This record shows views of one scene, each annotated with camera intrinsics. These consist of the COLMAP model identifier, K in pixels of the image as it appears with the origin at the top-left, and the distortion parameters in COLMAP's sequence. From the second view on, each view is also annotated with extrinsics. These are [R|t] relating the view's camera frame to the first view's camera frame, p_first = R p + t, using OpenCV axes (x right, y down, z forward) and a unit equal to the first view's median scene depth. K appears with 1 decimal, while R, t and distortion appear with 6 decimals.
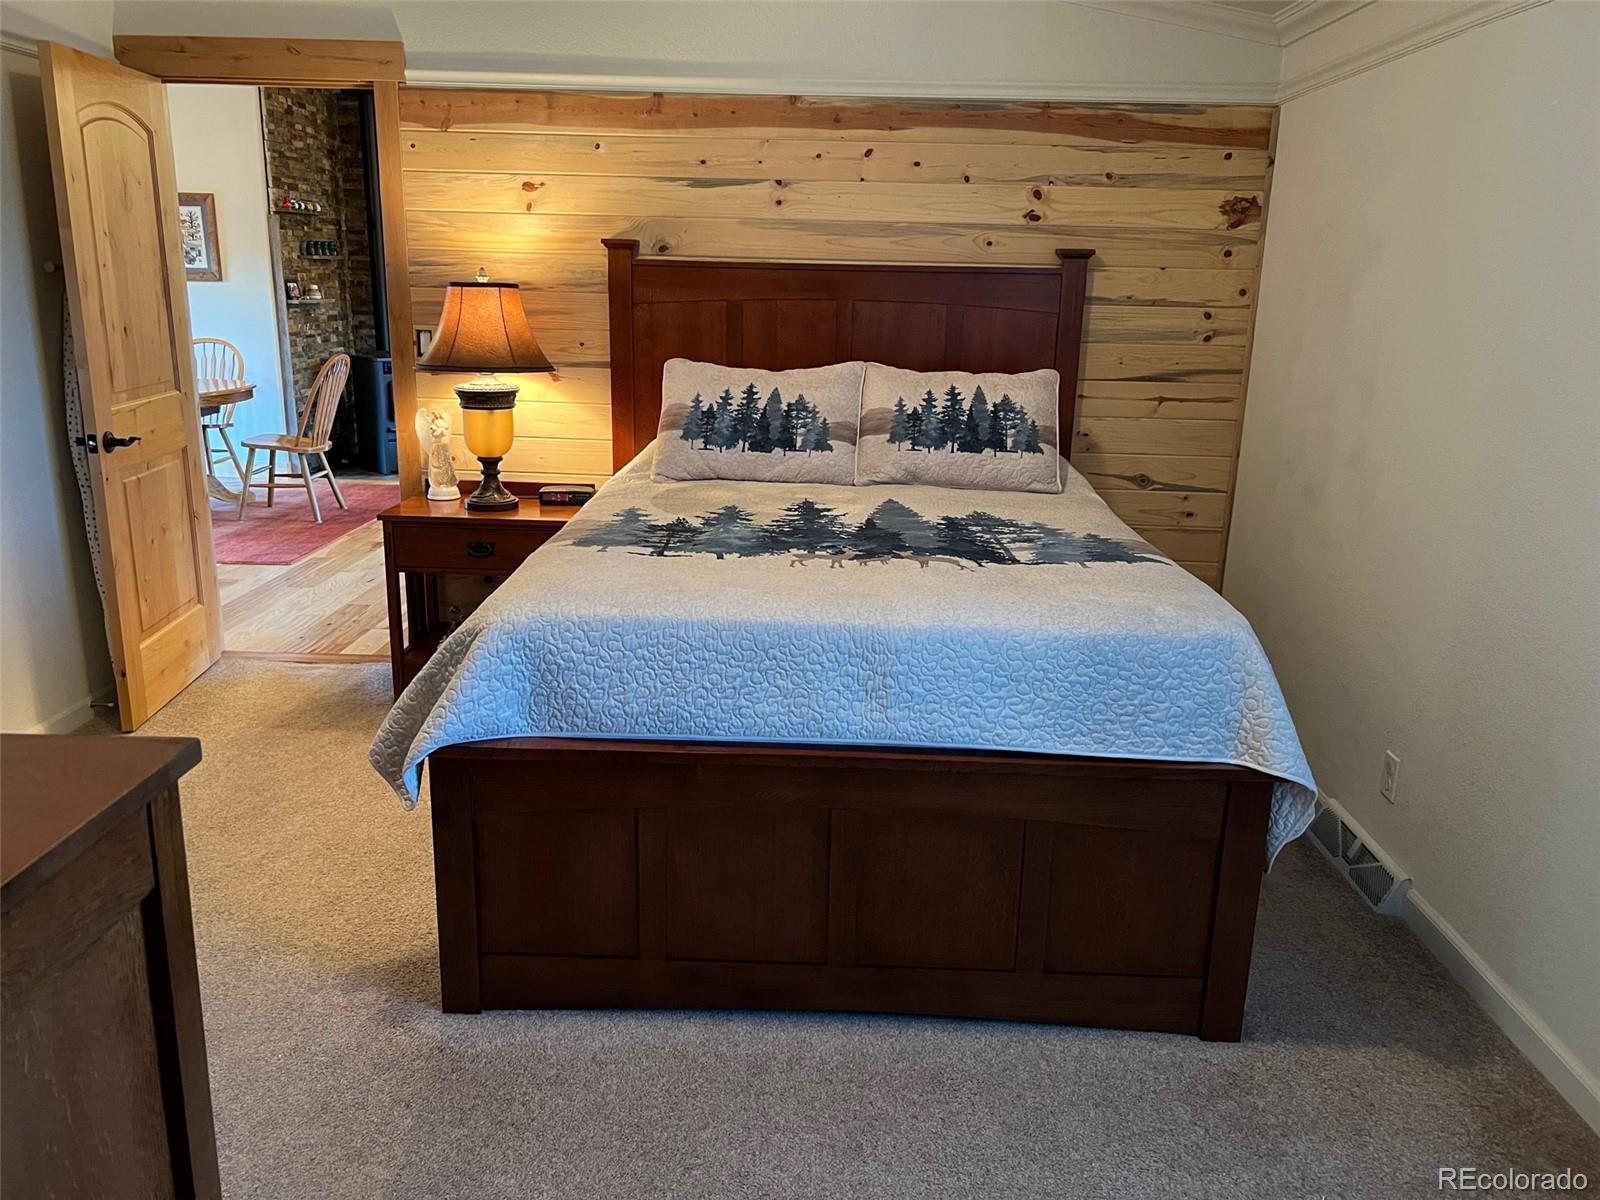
lens RADIAL K [[1196.1, 0, 791.3], [0, 1196.1, 584.4], [0, 0, 1]] dist [0.048264, -0.054278]
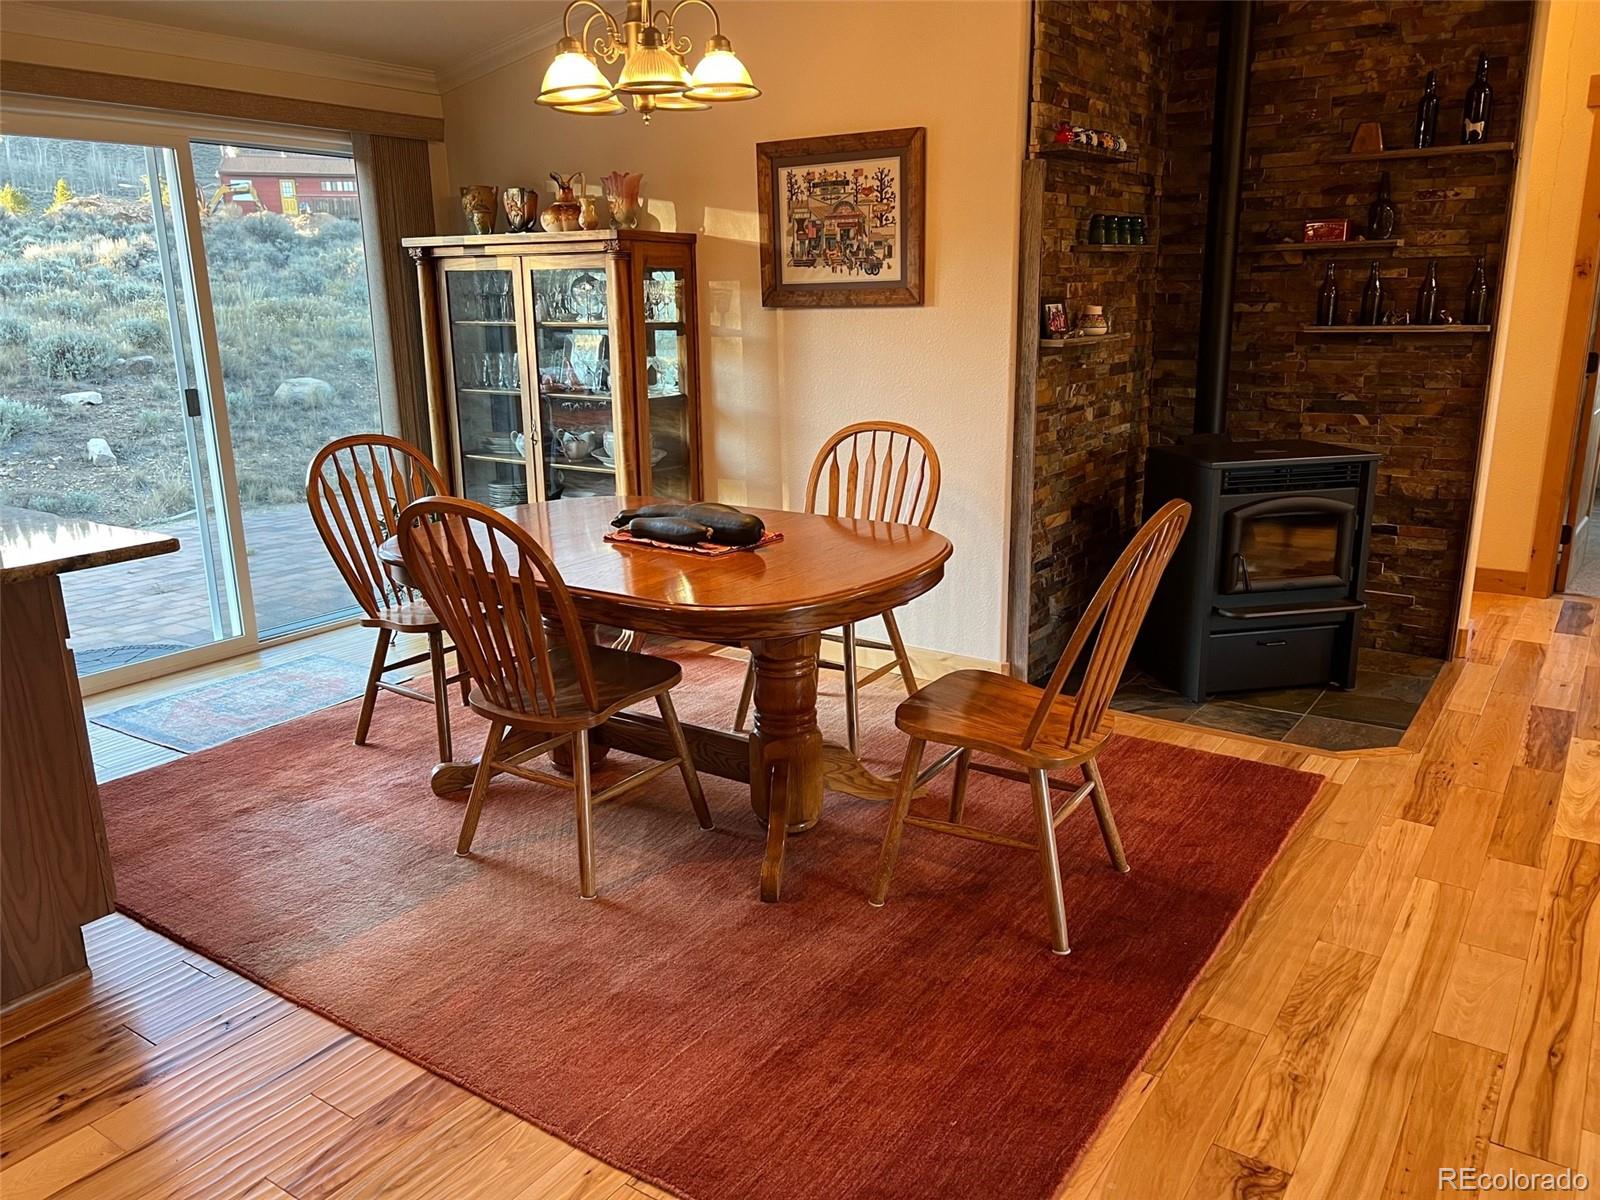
lens RADIAL K [[1196.1, 0, 797.6], [0, 1196.1, 608.1], [0, 0, 1]] dist [0.048264, -0.054278]
pose [[0.839843, 0.104369, -0.532701, -0.223210], [-0.100053, 0.994292, 0.037065, -0.131530], [0.533529, 0.022169, 0.845491, 0.522276]]
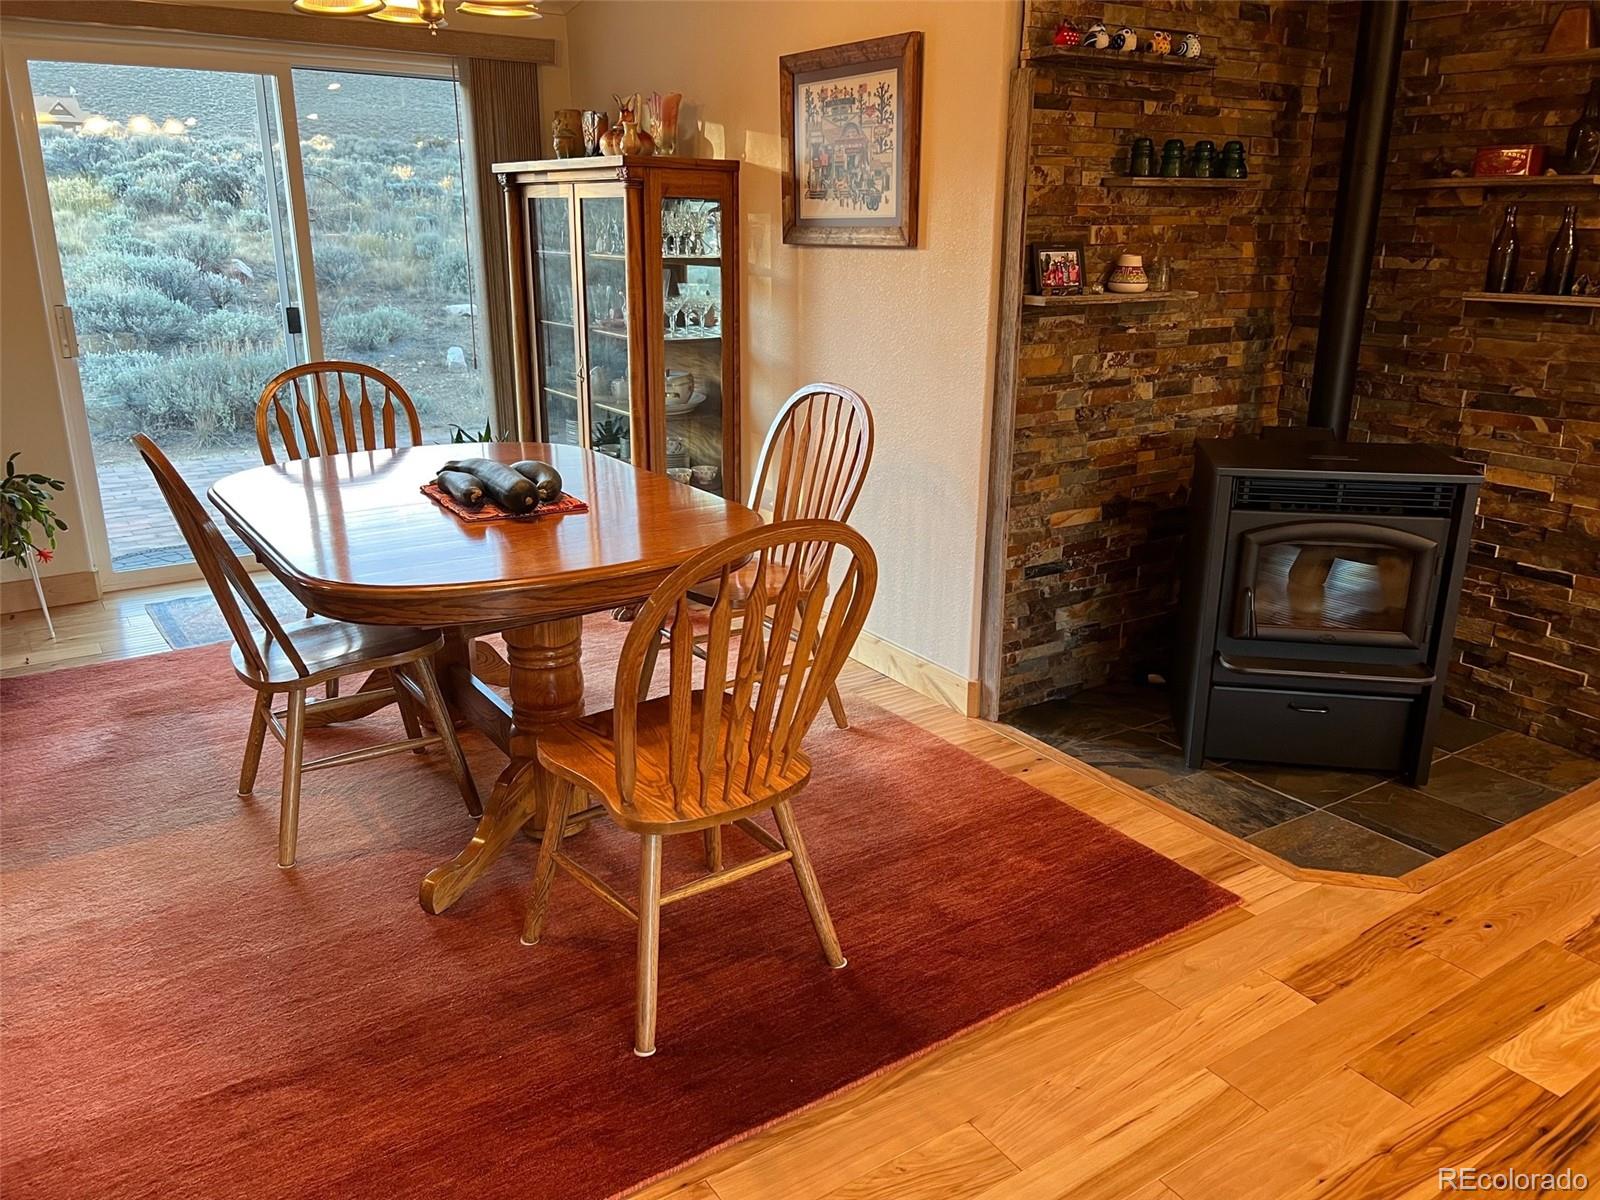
lens RADIAL K [[1196.1, 0, 800.7], [0, 1196.1, 608.2], [0, 0, 1]] dist [0.048264, -0.054278]
pose [[0.583879, 0.230798, -0.778343, -0.129064], [-0.193149, 0.970701, 0.142945, -0.171461], [0.788530, 0.066874, 0.611350, 0.680720]]
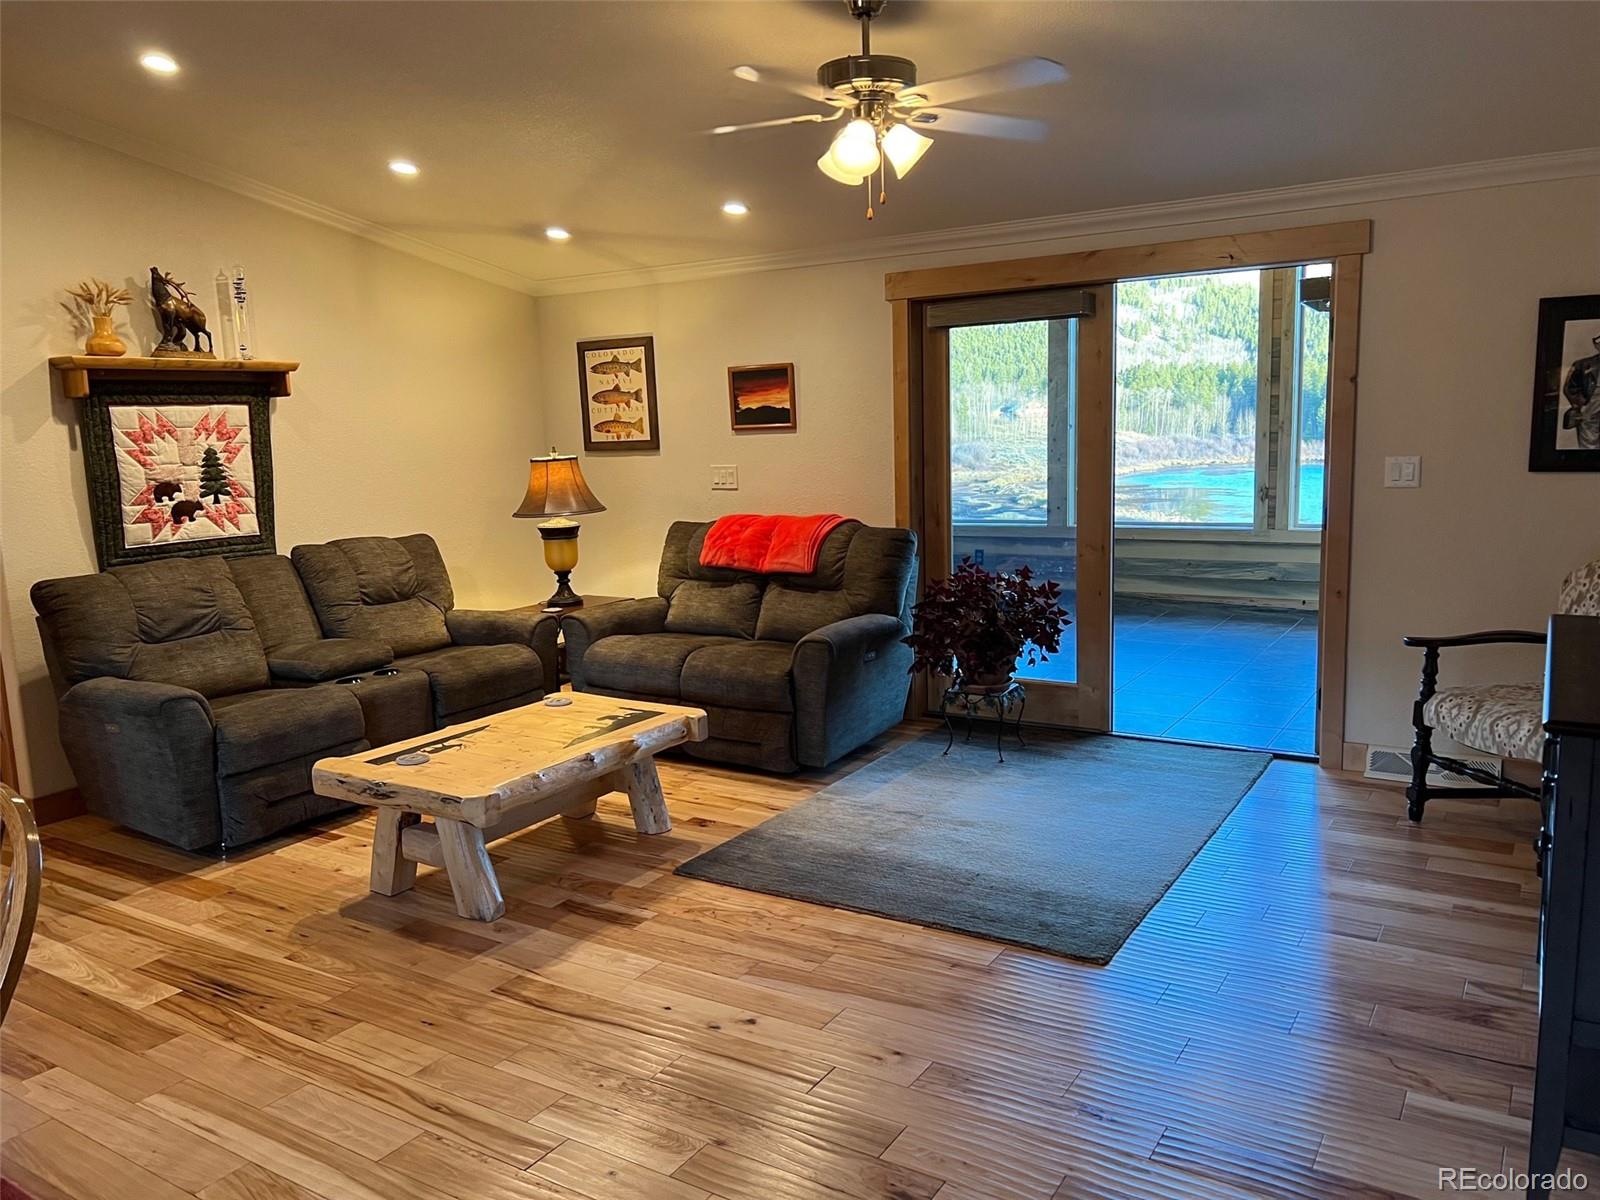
lens RADIAL K [[1196.1, 0, 810.5], [0, 1196.1, 613.4], [0, 0, 1]] dist [0.048264, -0.054278]
pose [[0.501747, -0.176029, 0.846914, -0.405345], [0.257458, 0.965093, 0.048064, -0.154289], [-0.825812, 0.193929, 0.529553, 0.566200]]
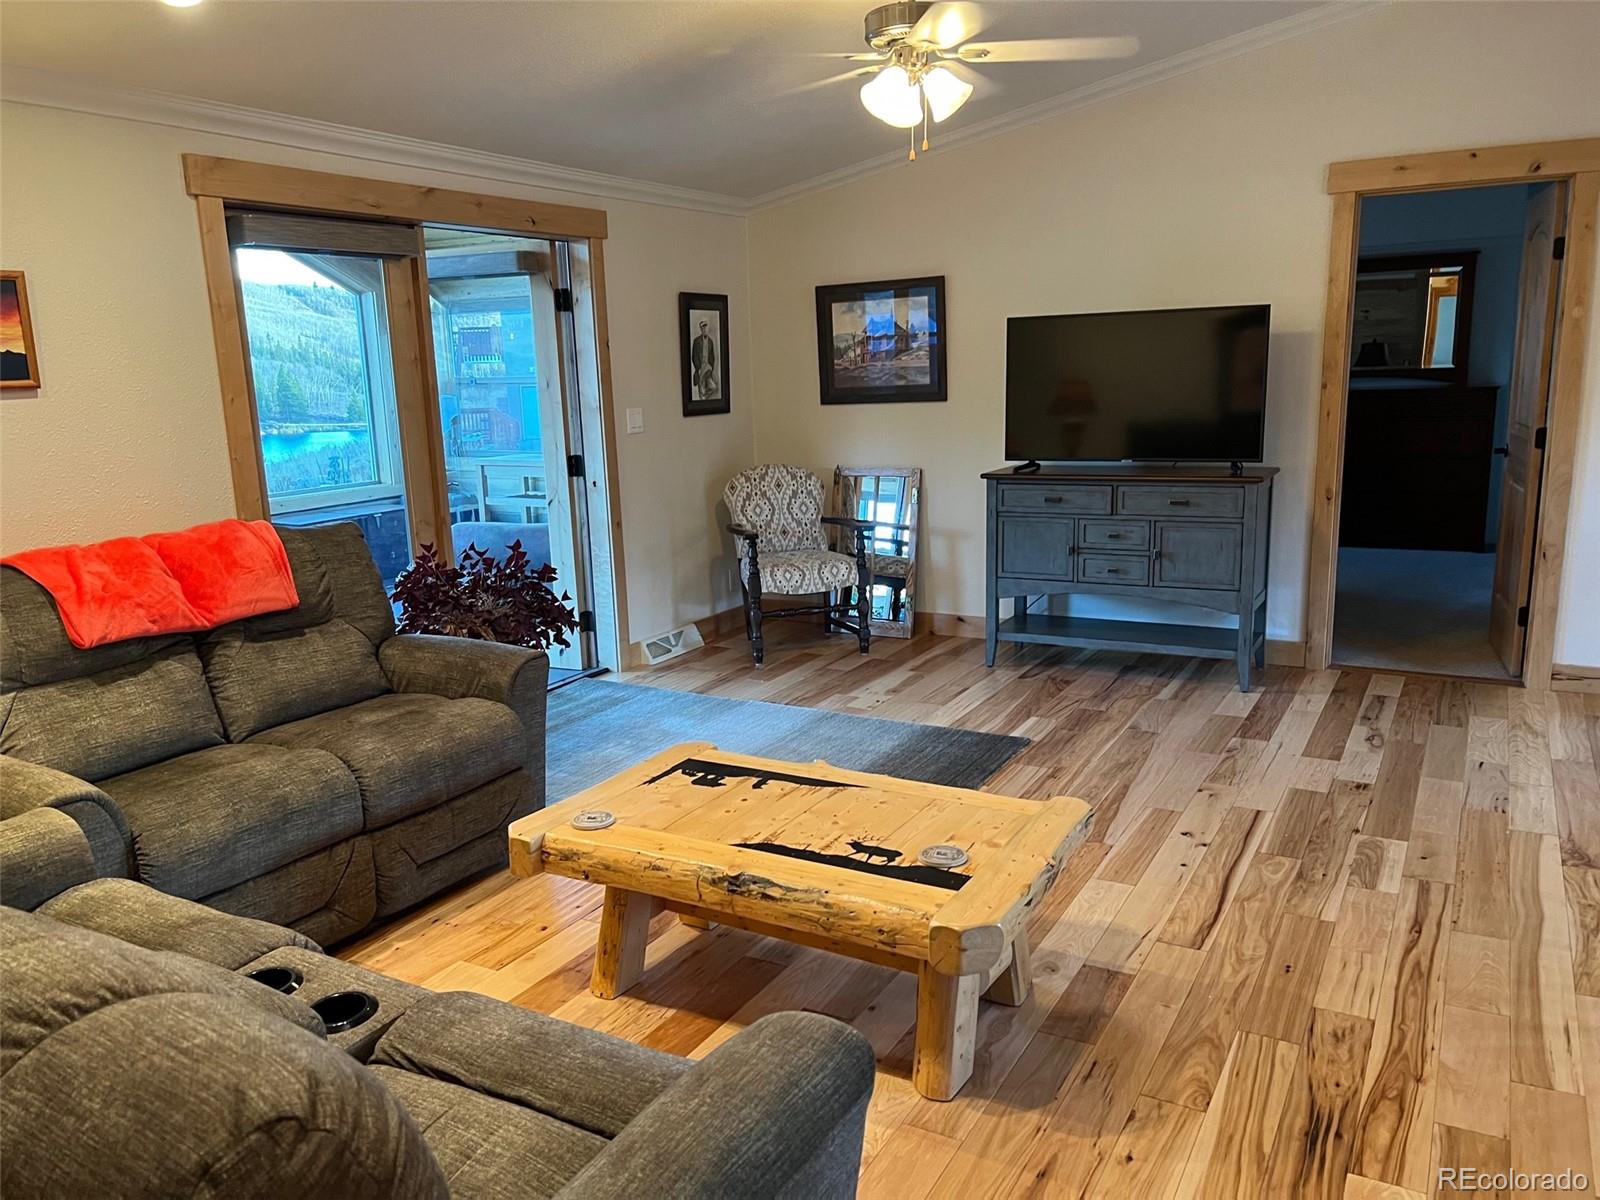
lens RADIAL K [[1196.1, 0, 790.3], [0, 1196.1, 611.9], [0, 0, 1]] dist [0.048264, -0.054278]
pose [[-0.882619, -0.092527, 0.460893, -0.207443], [0.127007, 0.897040, 0.423307, -0.297462], [-0.452606, 0.432155, -0.779993, 1.147583]]
